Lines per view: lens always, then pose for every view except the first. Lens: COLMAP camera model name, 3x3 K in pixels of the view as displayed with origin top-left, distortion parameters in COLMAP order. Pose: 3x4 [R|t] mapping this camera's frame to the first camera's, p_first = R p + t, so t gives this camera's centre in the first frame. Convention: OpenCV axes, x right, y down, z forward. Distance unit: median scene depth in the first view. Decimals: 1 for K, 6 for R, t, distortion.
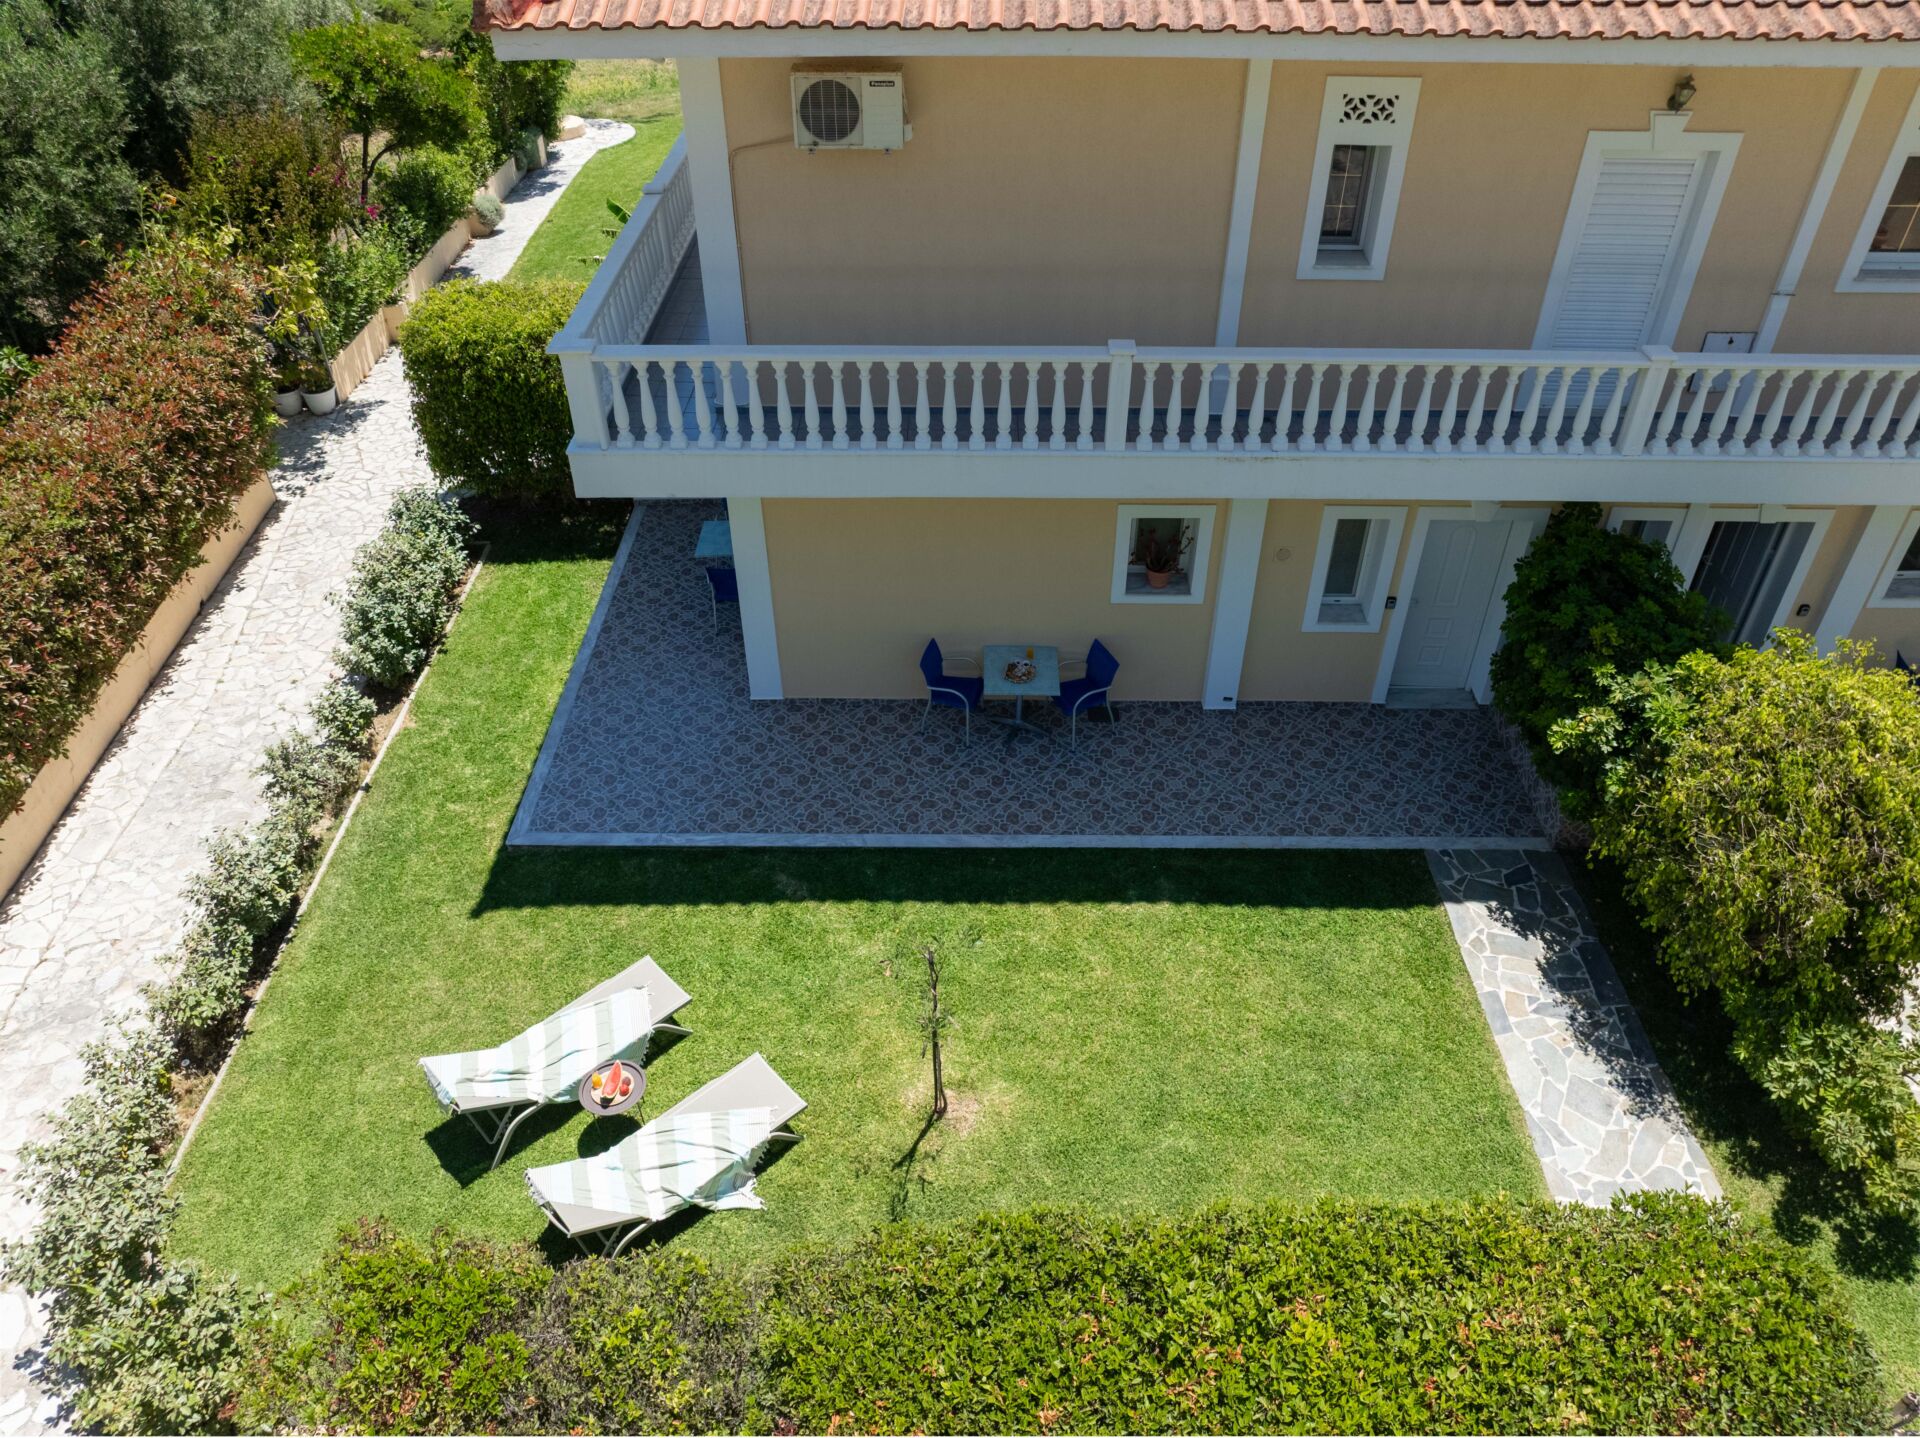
lens RADIAL K [[1280.4, 0, 960.2], [0, 1280.4, 712.6], [0, 0, 1]] dist [-0.027549, 0.000384]
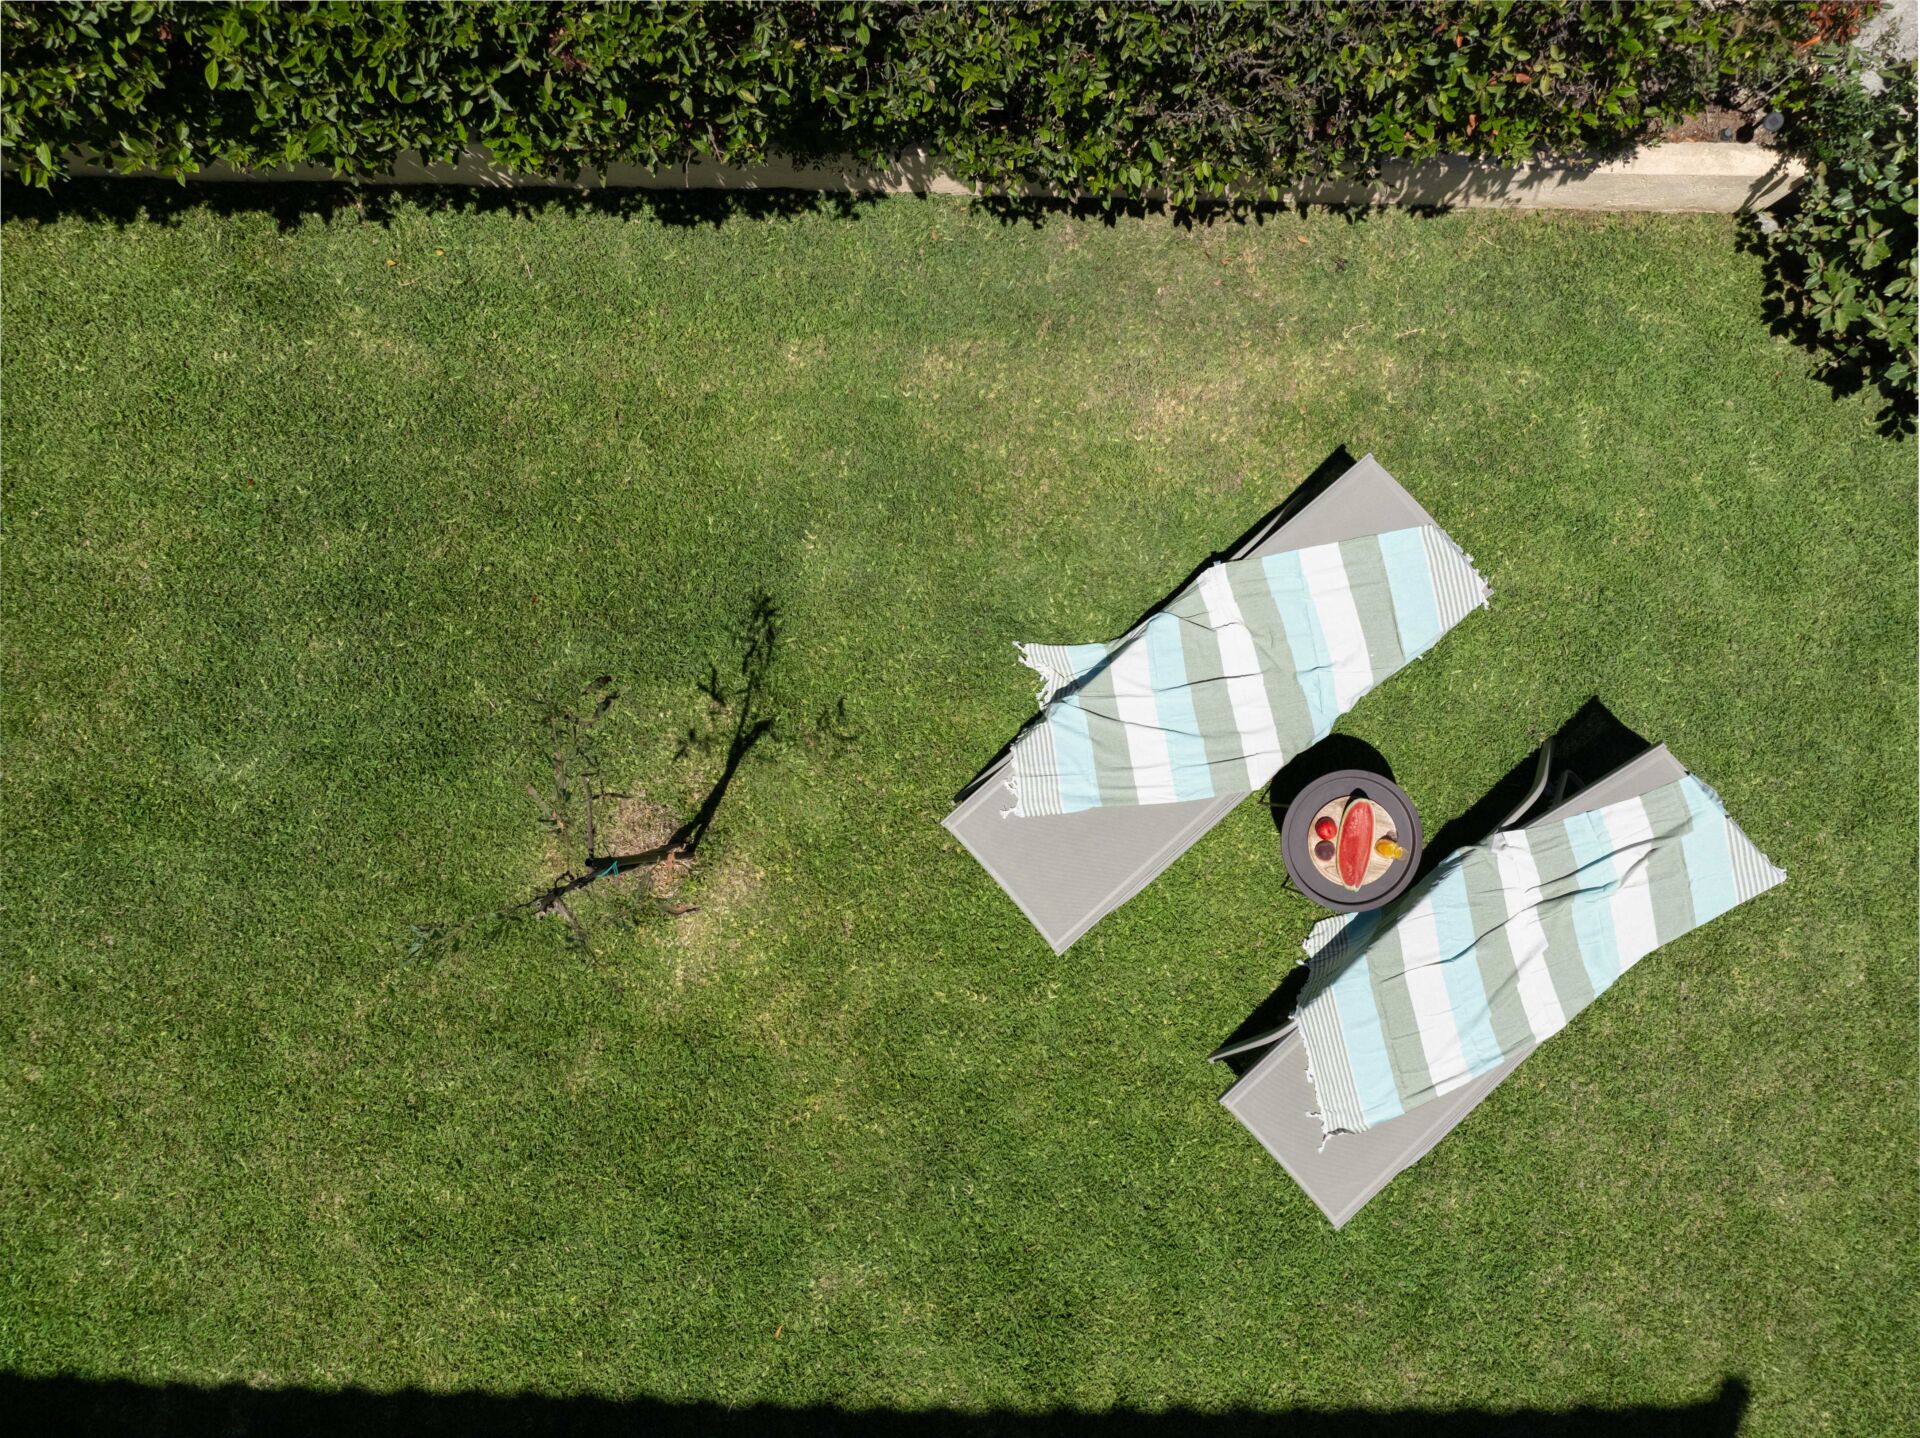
lens RADIAL K [[1280.4, 0, 960.2], [0, 1280.4, 712.6], [0, 0, 1]] dist [-0.027549, 0.000384]
pose [[-0.999657, -0.026044, -0.002828, -0.118065], [0.014200, -0.629407, 0.776946, -0.038535], [-0.022015, 0.776639, 0.629561, 0.624968]]
